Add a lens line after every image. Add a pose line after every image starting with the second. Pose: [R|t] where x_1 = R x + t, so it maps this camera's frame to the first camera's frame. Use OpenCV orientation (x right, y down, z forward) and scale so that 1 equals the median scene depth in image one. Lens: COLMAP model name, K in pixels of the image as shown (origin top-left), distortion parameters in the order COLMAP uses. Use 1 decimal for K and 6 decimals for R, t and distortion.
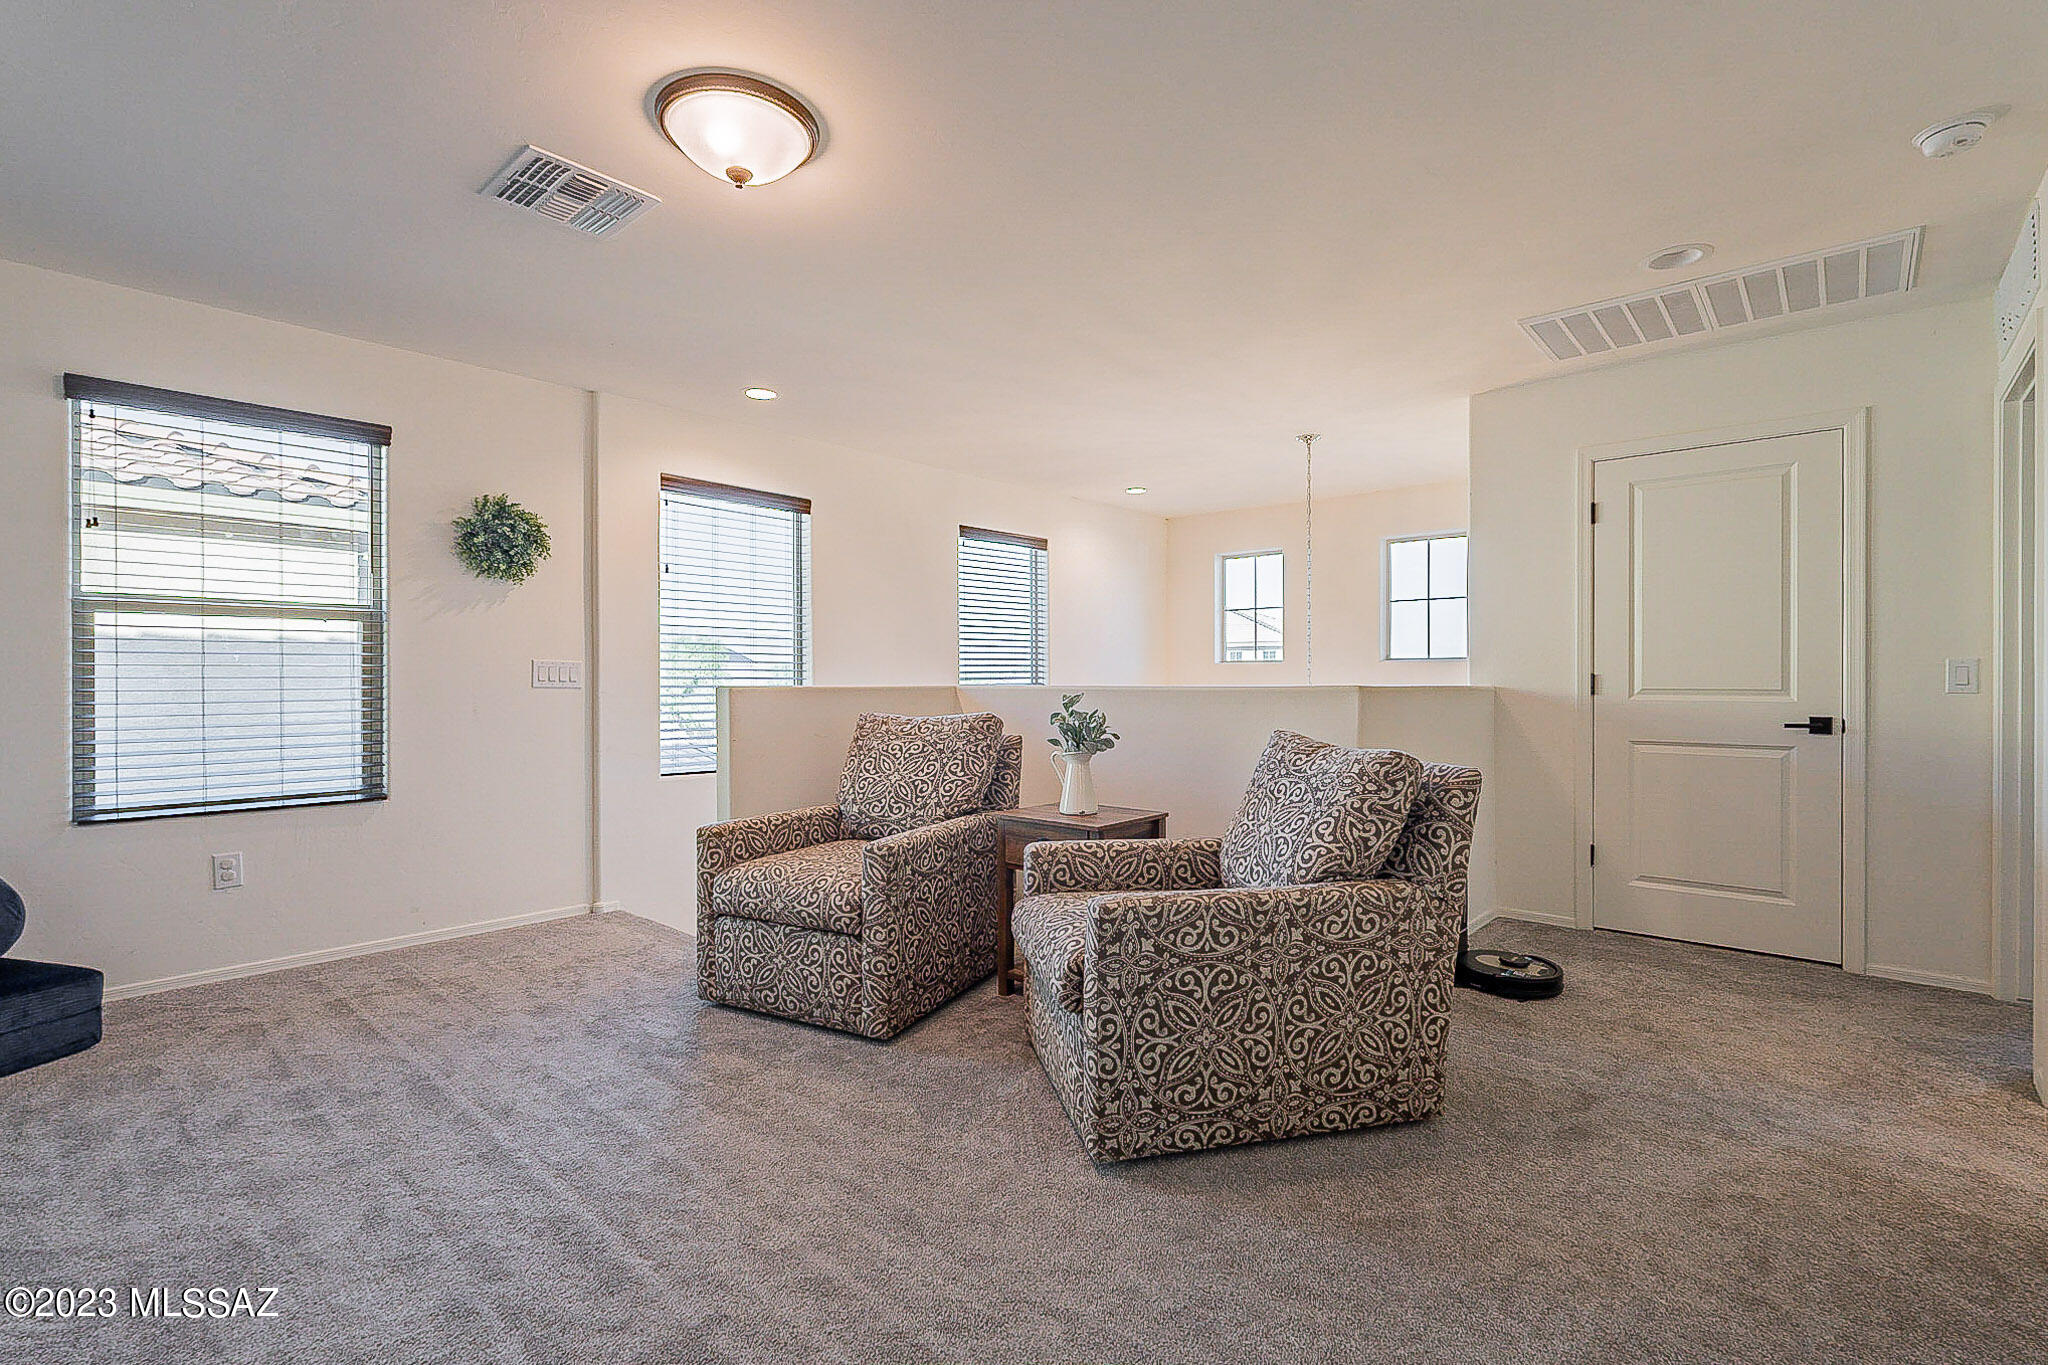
lens RADIAL K [[935.0, 0, 1024.0], [0, 935.0, 682.5], [0, 0, 1]] dist [0.002374, 0.000460]
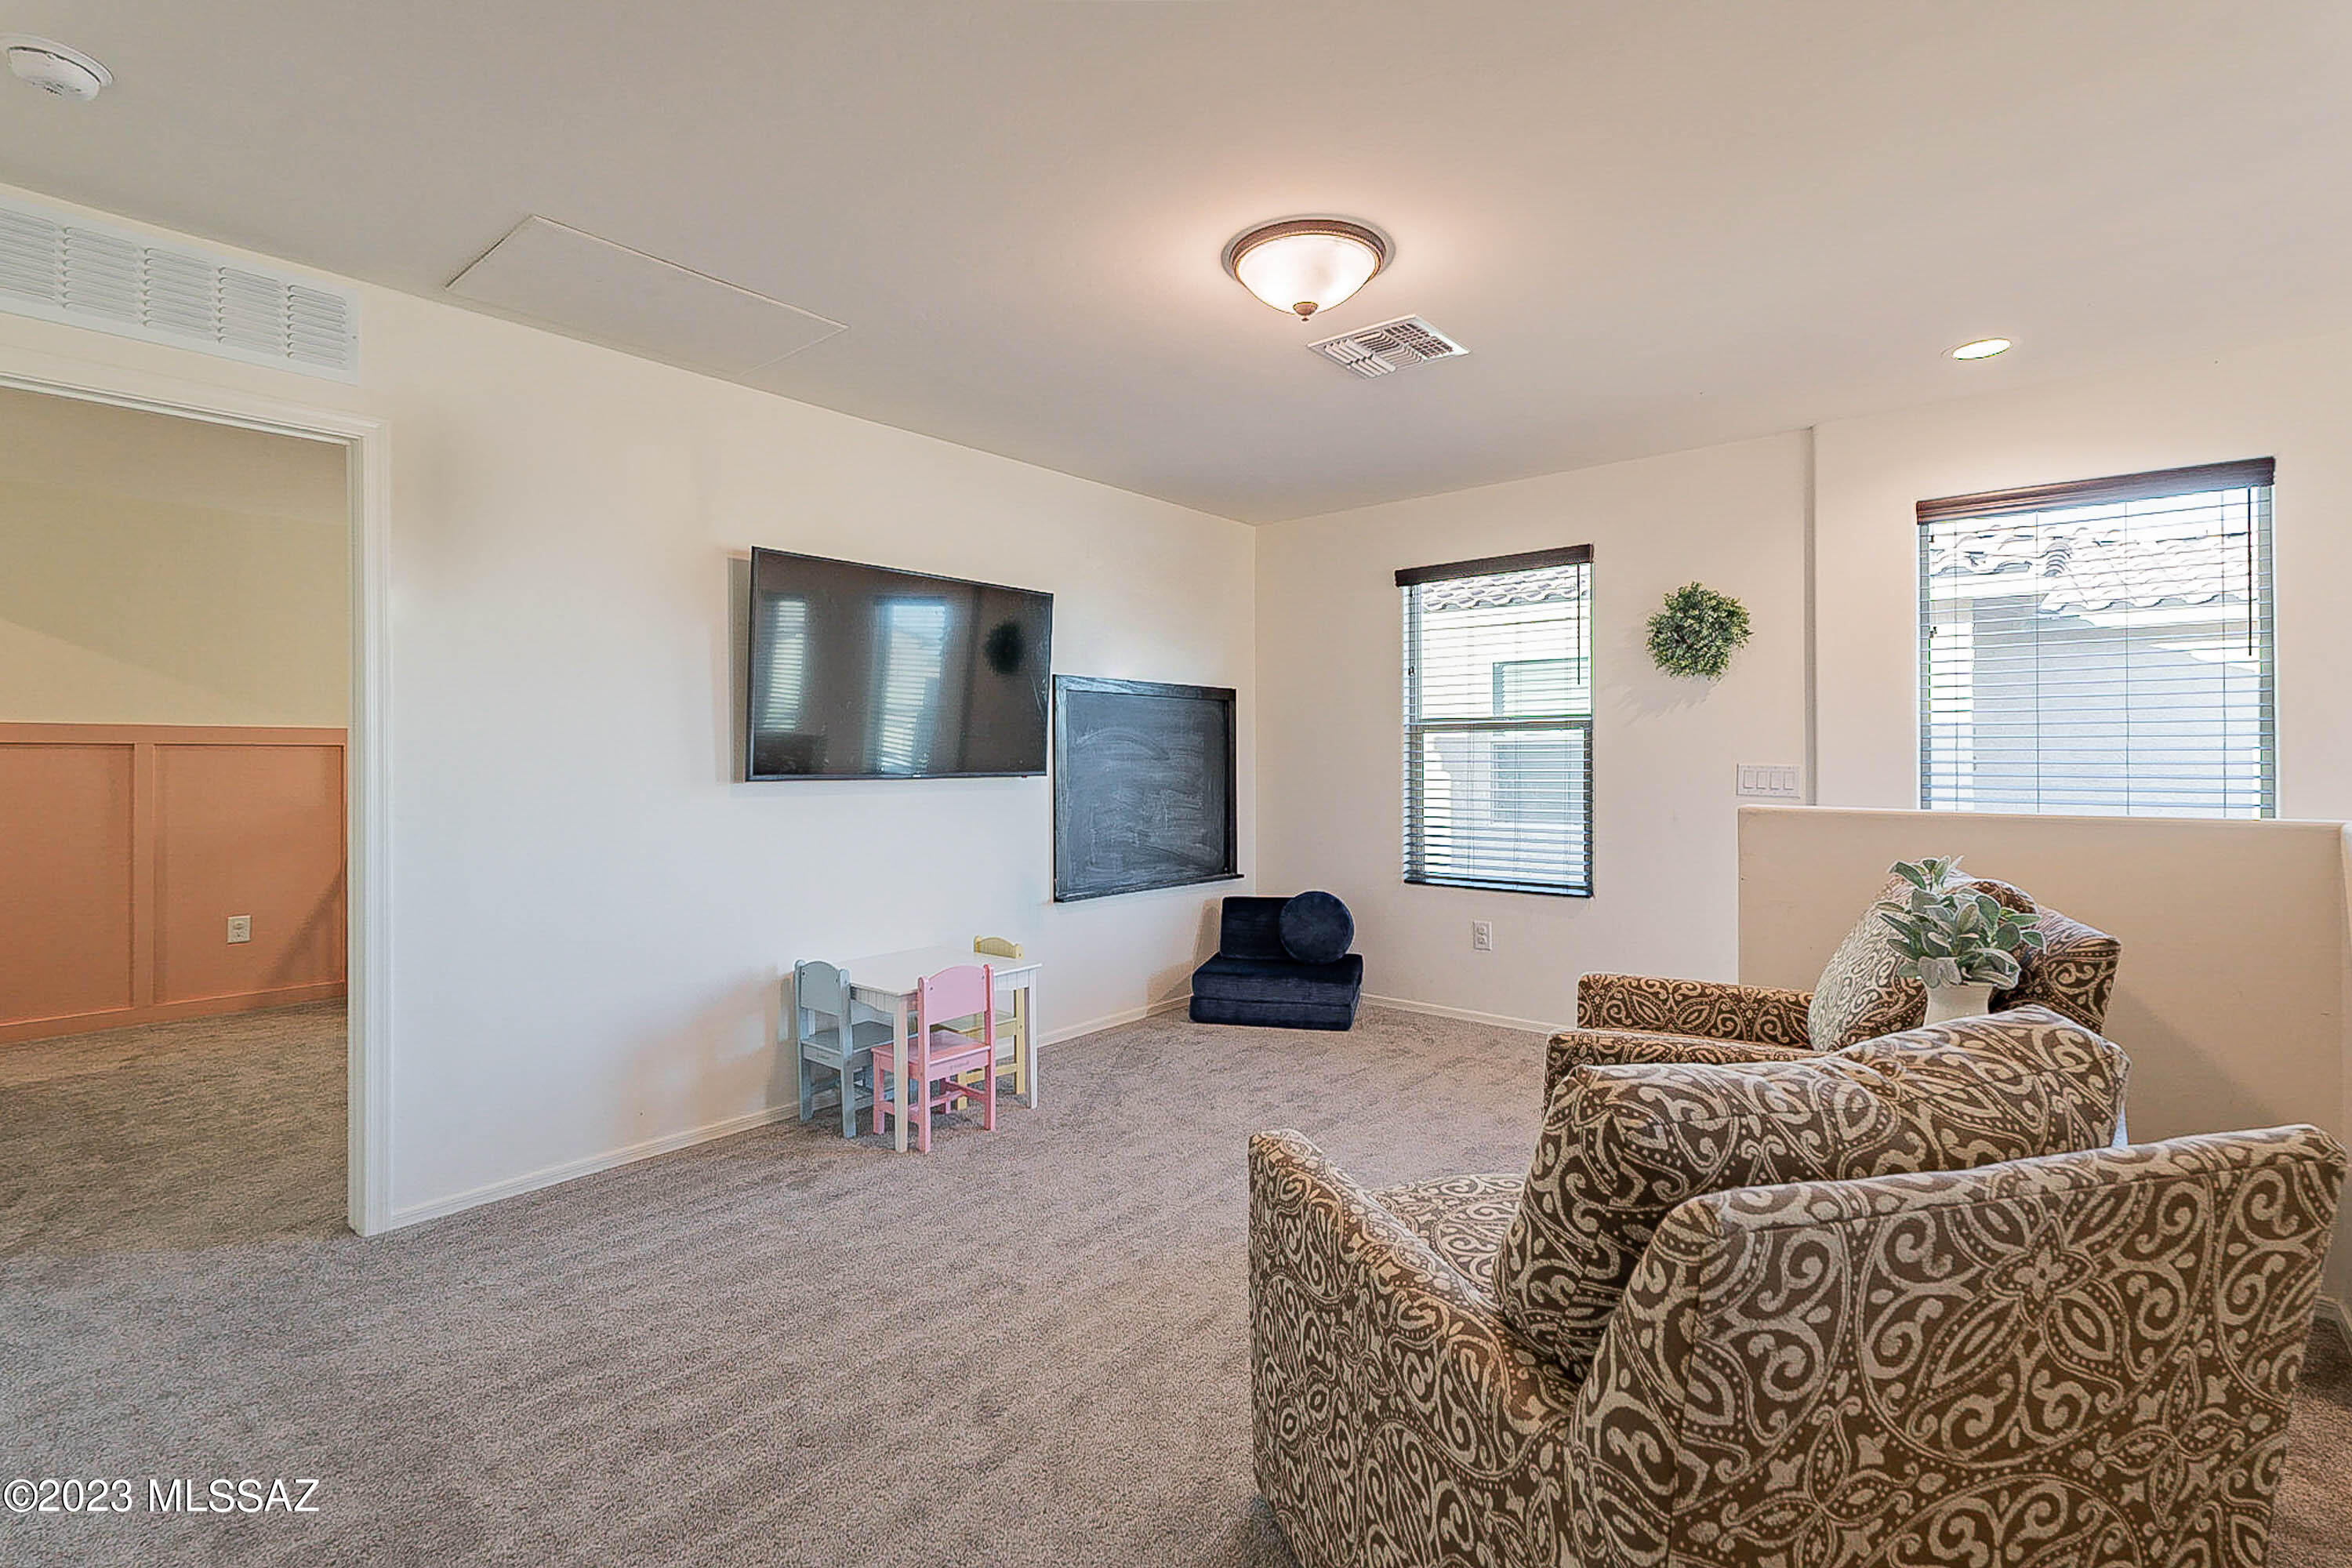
lens RADIAL K [[1073.7, 0, 1176.0], [0, 1073.7, 784.0], [0, 0, 1]] dist [0.002374, 0.000460]
pose [[0.039022, 0.027581, -0.998858, 0.566126], [0.003484, 0.999609, 0.027738, -0.042757], [0.999232, -0.004562, 0.038911, 0.540418]]
